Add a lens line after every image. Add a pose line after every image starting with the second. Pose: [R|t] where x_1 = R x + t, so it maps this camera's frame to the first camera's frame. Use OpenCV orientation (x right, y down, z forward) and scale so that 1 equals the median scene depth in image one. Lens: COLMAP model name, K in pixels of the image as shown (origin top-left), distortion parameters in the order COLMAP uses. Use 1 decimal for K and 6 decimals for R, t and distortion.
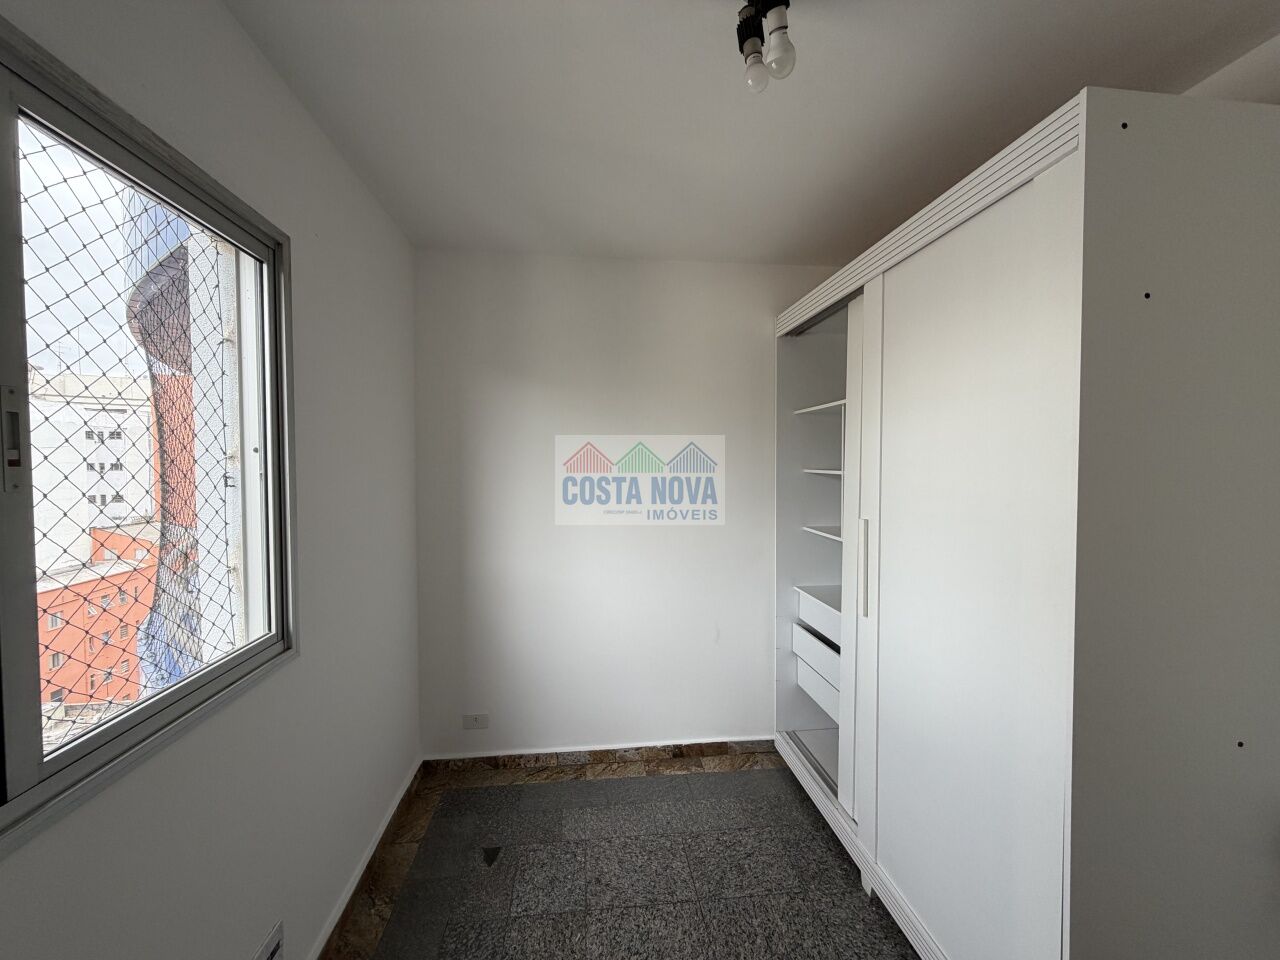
lens RADIAL K [[507.1, 0, 635.5], [0, 507.1, 479.0], [0, 0, 1]] dist [-0.001031, -0.000220]
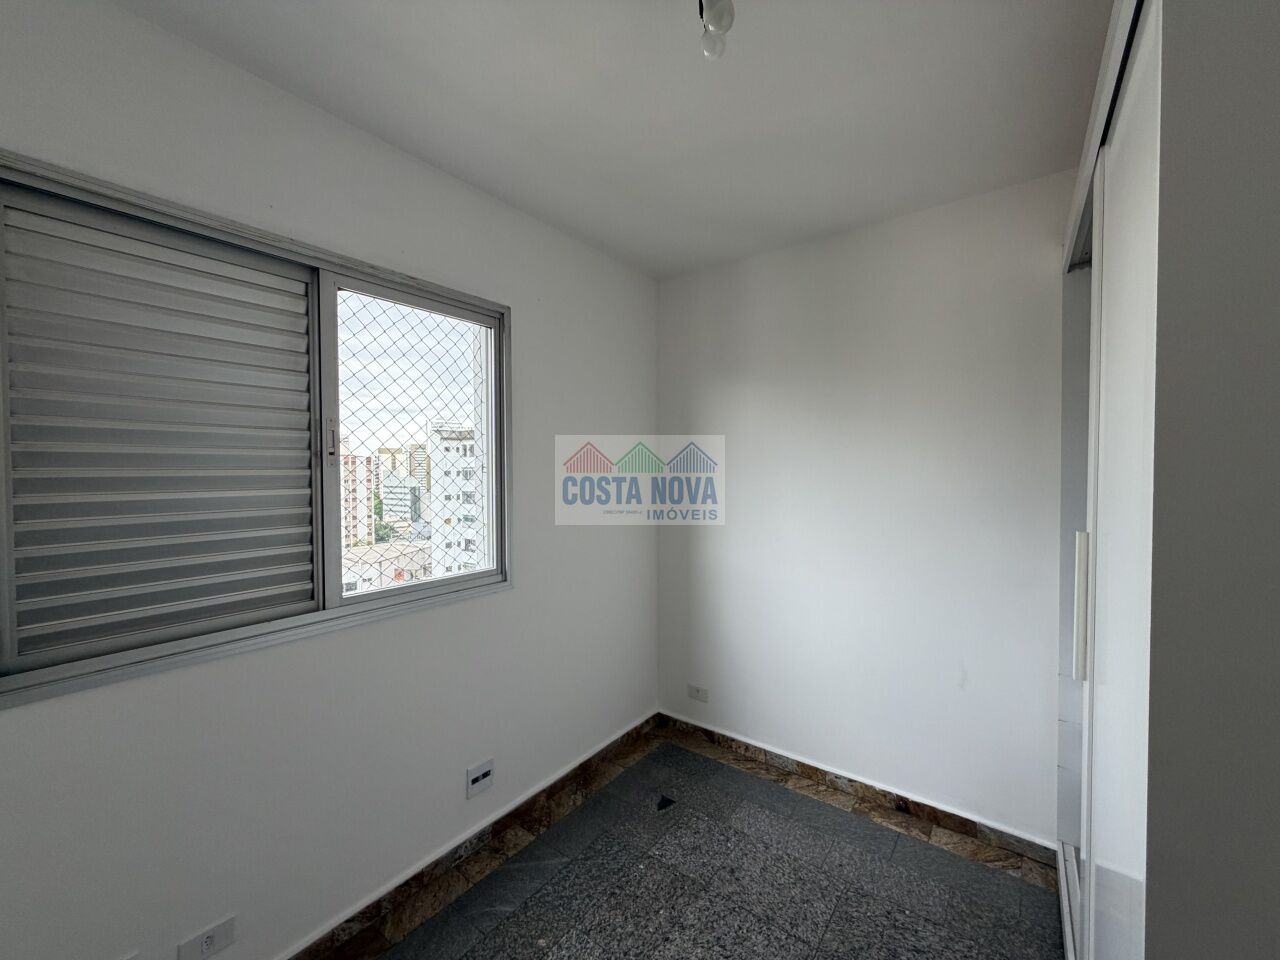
lens RADIAL K [[507.1, 0, 635.5], [0, 507.1, 479.0], [0, 0, 1]] dist [-0.001031, -0.000220]
pose [[0.728433, 0.011505, -0.685021, 0.351555], [-0.020825, 0.999769, -0.005354, 0.018840], [0.684801, 0.018166, 0.728504, 0.092428]]
